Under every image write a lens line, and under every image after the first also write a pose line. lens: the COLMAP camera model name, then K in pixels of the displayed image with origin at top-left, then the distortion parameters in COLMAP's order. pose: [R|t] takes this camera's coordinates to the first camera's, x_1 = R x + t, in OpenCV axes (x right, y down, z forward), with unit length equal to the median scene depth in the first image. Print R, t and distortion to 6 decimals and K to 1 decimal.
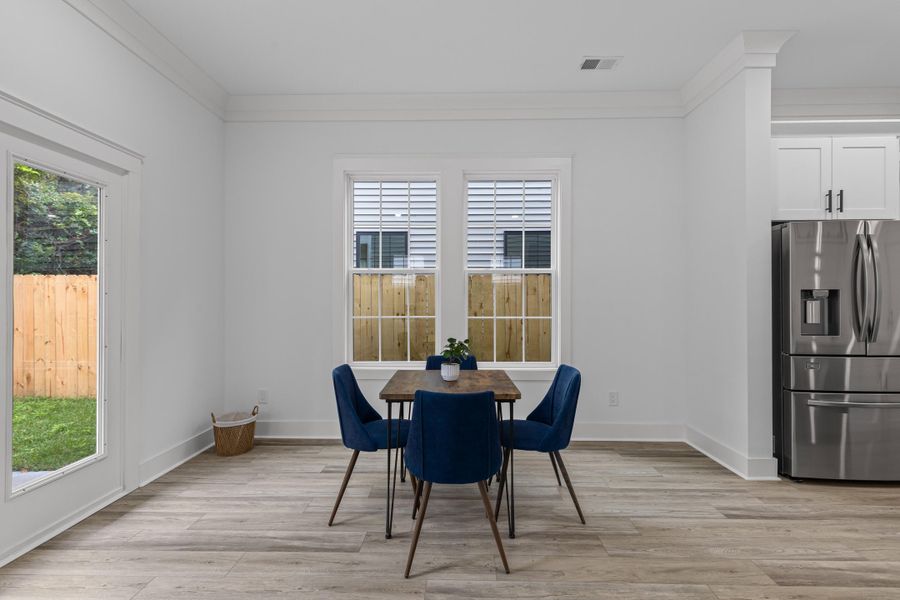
lens RADIAL K [[412.9, 0, 447.5], [0, 412.9, 301.4], [0, 0, 1]] dist [0.005517, 0.000503]
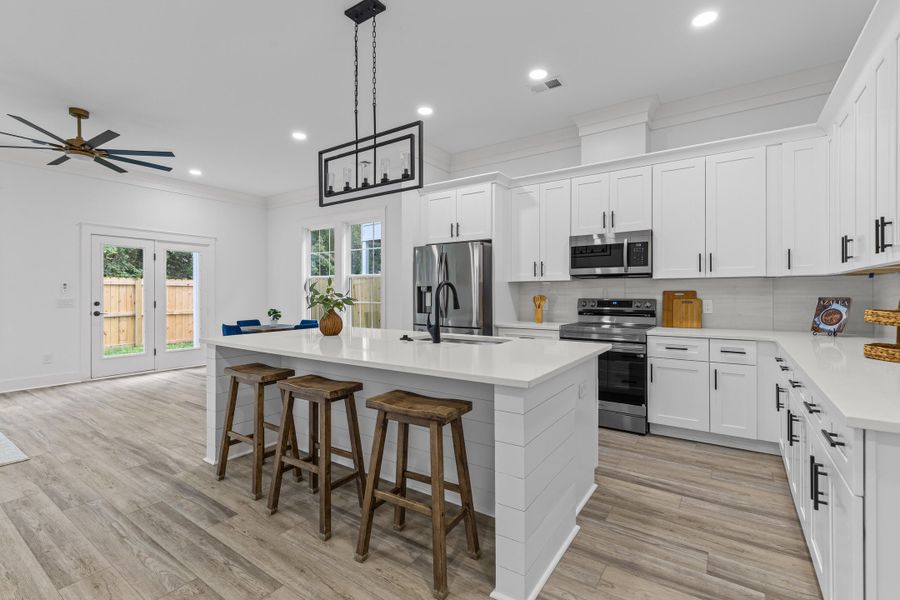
lens RADIAL K [[412.9, 0, 449.7], [0, 412.9, 293.5], [0, 0, 1]] dist [0.005517, 0.000503]
pose [[0.830879, 0.001171, -0.556452, 1.791284], [-0.001230, 0.999999, 0.000267, -0.001472], [0.556452, 0.000462, 0.830880, -0.315093]]
